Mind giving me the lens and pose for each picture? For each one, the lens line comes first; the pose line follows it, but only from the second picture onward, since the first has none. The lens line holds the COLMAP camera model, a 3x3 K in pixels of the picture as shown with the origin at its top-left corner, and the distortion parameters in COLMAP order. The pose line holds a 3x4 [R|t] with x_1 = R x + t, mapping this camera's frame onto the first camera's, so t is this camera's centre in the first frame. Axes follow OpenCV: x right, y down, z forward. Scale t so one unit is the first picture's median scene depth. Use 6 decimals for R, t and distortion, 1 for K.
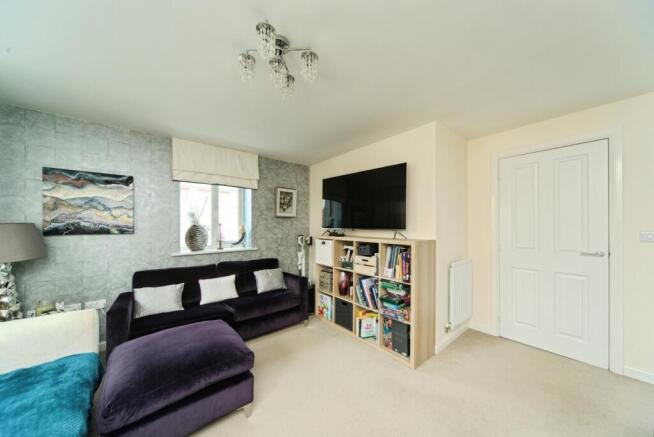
lens RADIAL K [[231.9, 0, 328.7], [0, 231.9, 229.0], [0, 0, 1]] dist [0.000118, -0.000007]
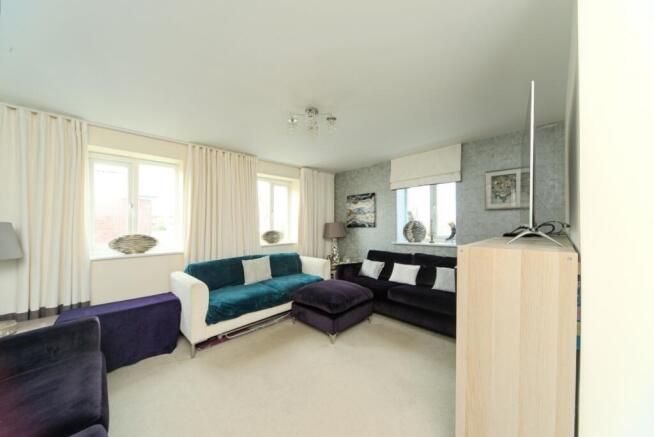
lens RADIAL K [[218.9, 0, 329.1], [0, 218.9, 224.2], [0, 0, 1]] dist [-0.000616, -0.000037]
pose [[0.075567, 0.002302, -0.997138, 0.624617], [0.004568, 0.999986, 0.002655, -0.006754], [0.997130, -0.004756, 0.075555, 0.502917]]
